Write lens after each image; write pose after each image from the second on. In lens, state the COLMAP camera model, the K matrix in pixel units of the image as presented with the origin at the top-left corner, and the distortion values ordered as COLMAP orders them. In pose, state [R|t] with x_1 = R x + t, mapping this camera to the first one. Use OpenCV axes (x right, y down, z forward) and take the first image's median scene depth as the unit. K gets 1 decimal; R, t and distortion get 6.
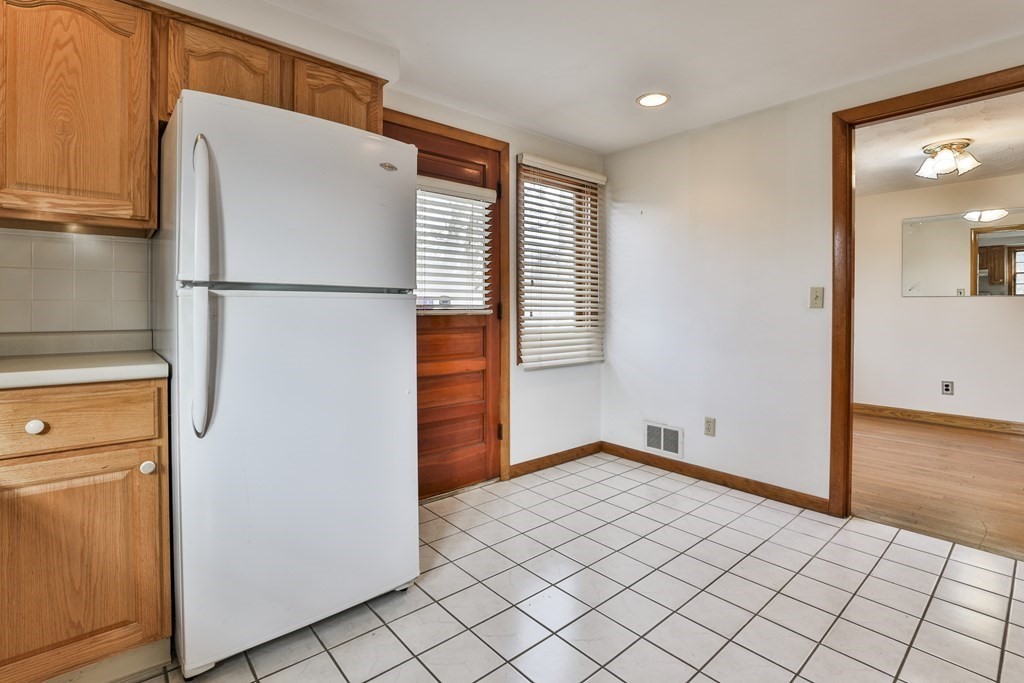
lens RADIAL K [[492.8, 0, 499.7], [0, 492.8, 314.5], [0, 0, 1]] dist [-0.032044, 0.012288]
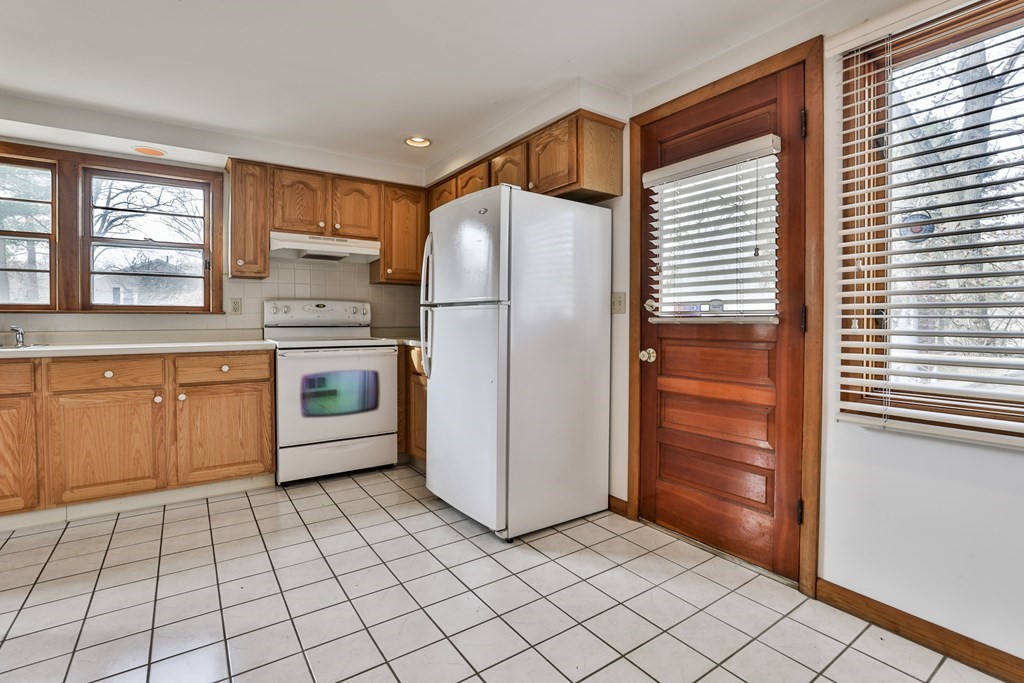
lens RADIAL K [[492.8, 0, 518.5], [0, 492.8, 333.7], [0, 0, 1]] dist [-0.032044, 0.012288]
pose [[-0.072451, 0.018709, -0.997196, 0.684929], [-0.009842, 0.999762, 0.019473, 0.004556], [0.997323, 0.011225, -0.072250, 0.732530]]
